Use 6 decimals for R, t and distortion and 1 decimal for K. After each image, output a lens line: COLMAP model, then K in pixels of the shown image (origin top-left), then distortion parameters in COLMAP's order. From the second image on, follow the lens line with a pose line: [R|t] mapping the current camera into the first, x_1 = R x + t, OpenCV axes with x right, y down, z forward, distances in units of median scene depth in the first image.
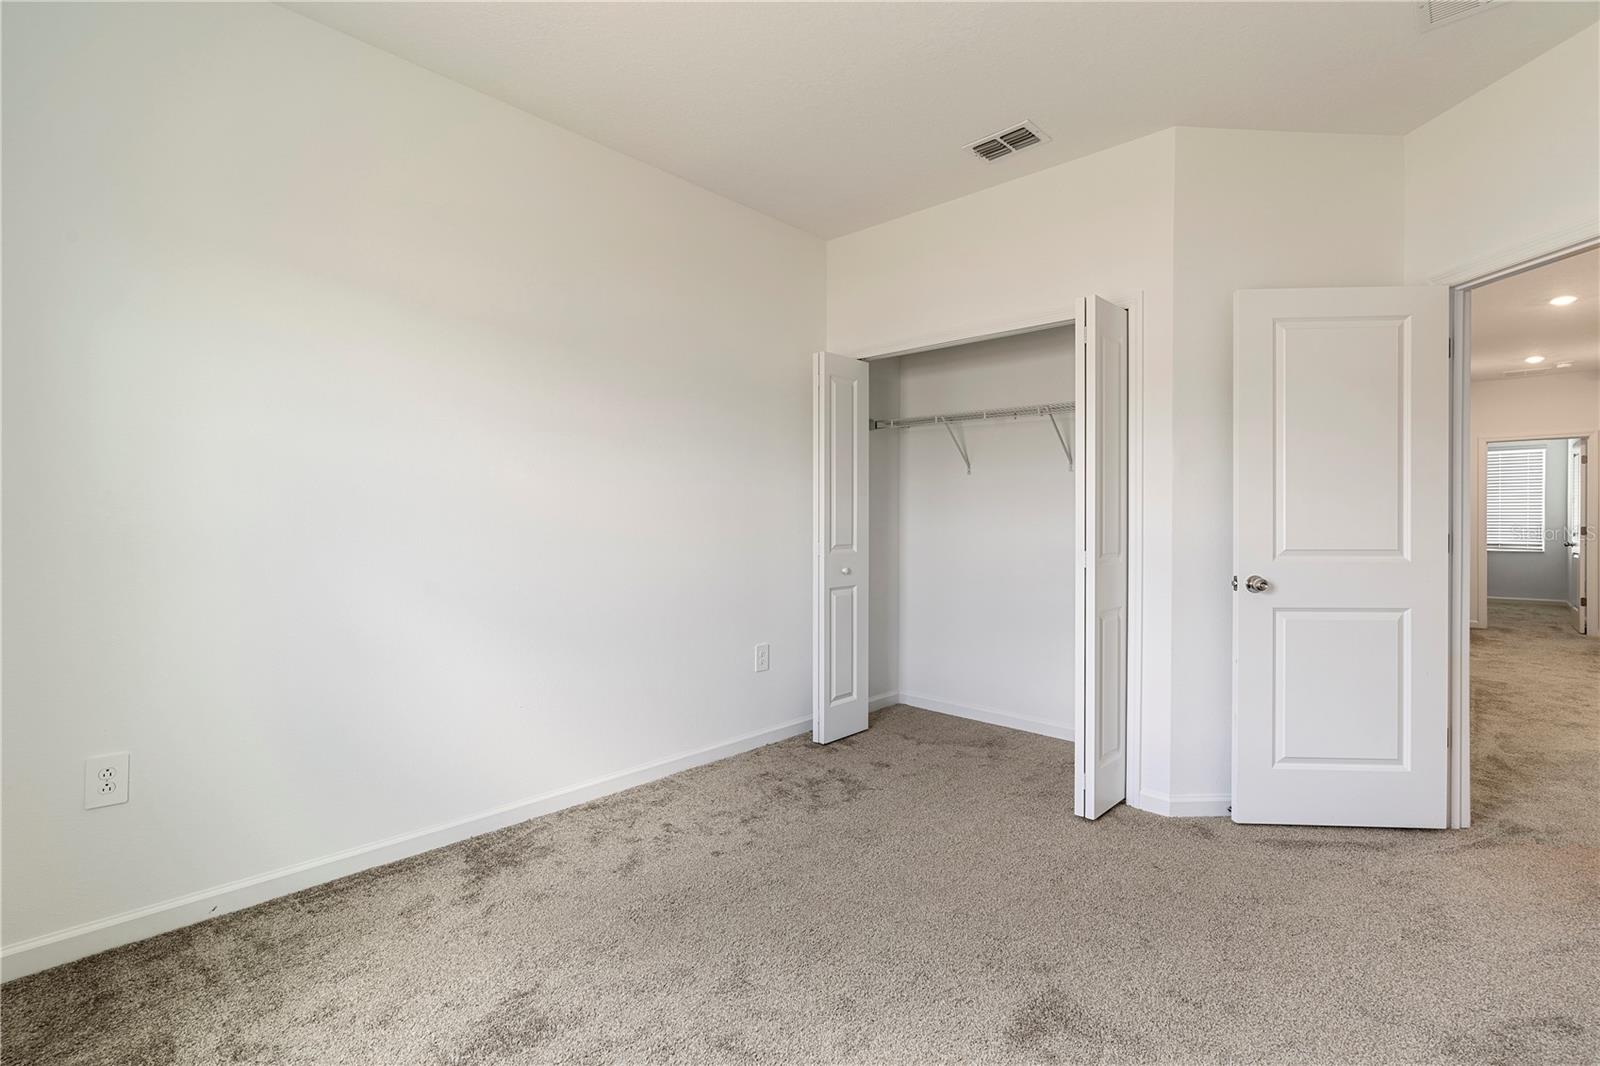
lens RADIAL K [[724.5, 0, 800.0], [0, 724.5, 533.0], [0, 0, 1]] dist [-0.007841, 0.001154]
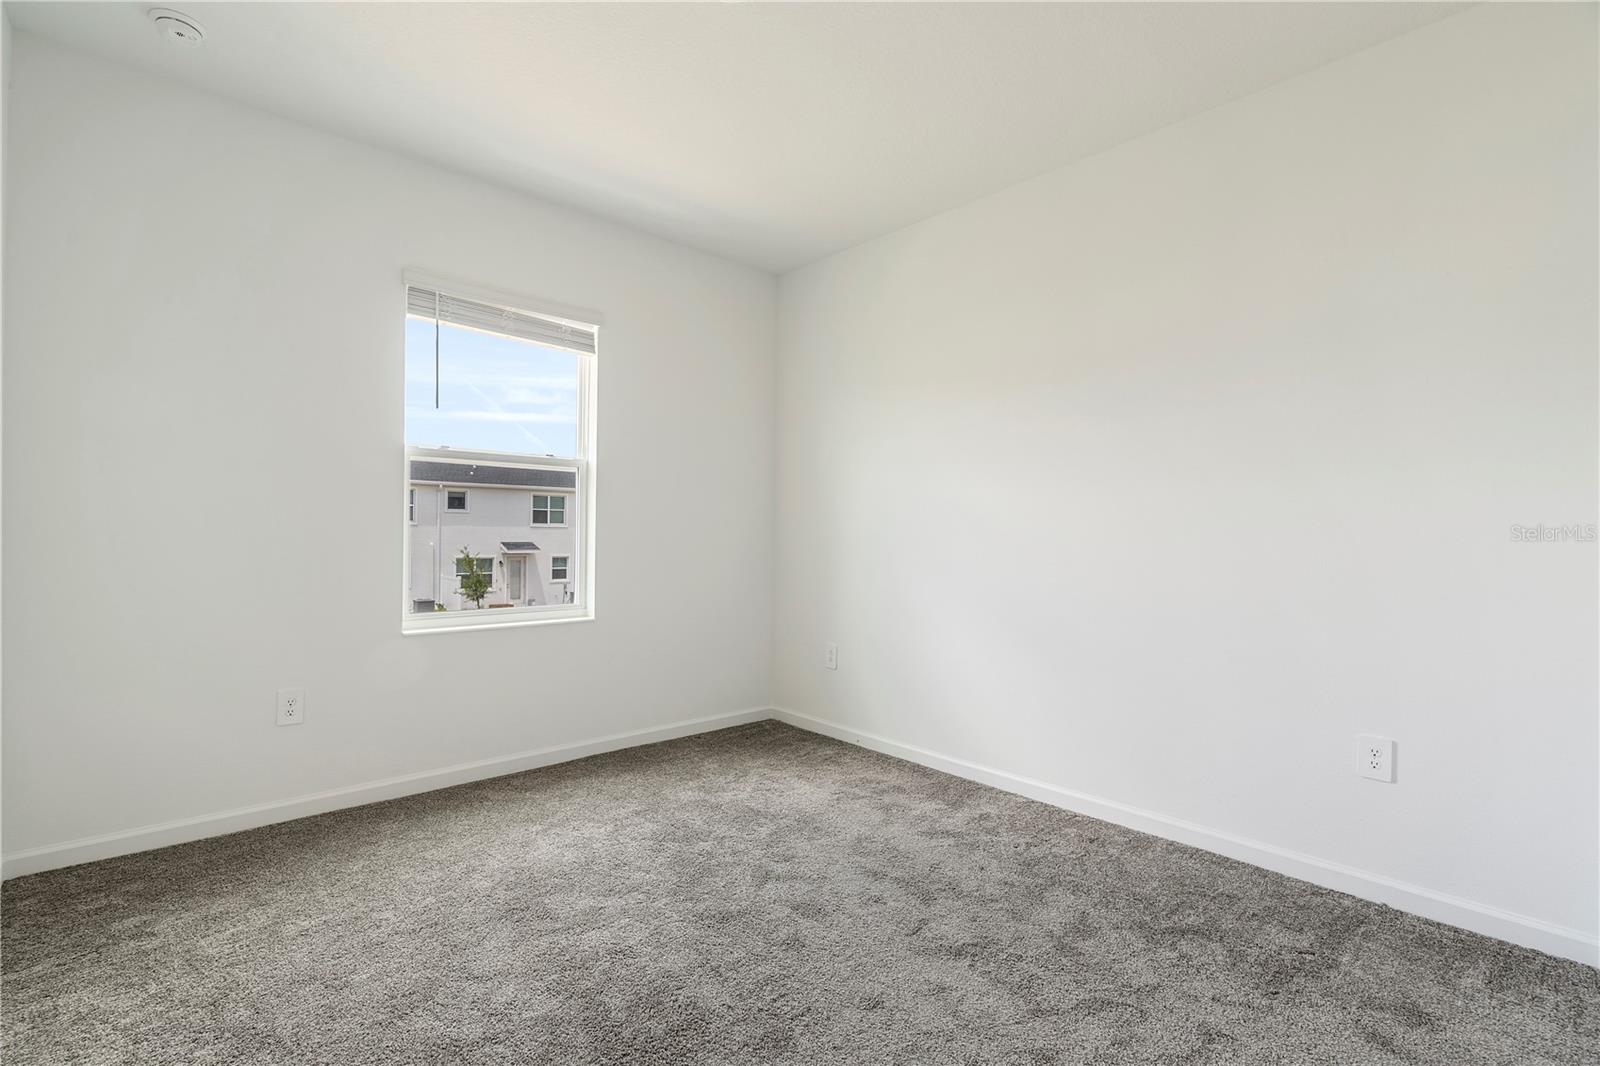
lens RADIAL K [[724.5, 0, 800.0], [0, 724.5, 533.0], [0, 0, 1]] dist [-0.007841, 0.001154]
pose [[-0.086993, 0.018180, -0.996043, 0.860171], [-0.000098, 0.999833, 0.018258, -0.067050], [0.996209, 0.001685, -0.086976, 0.732700]]
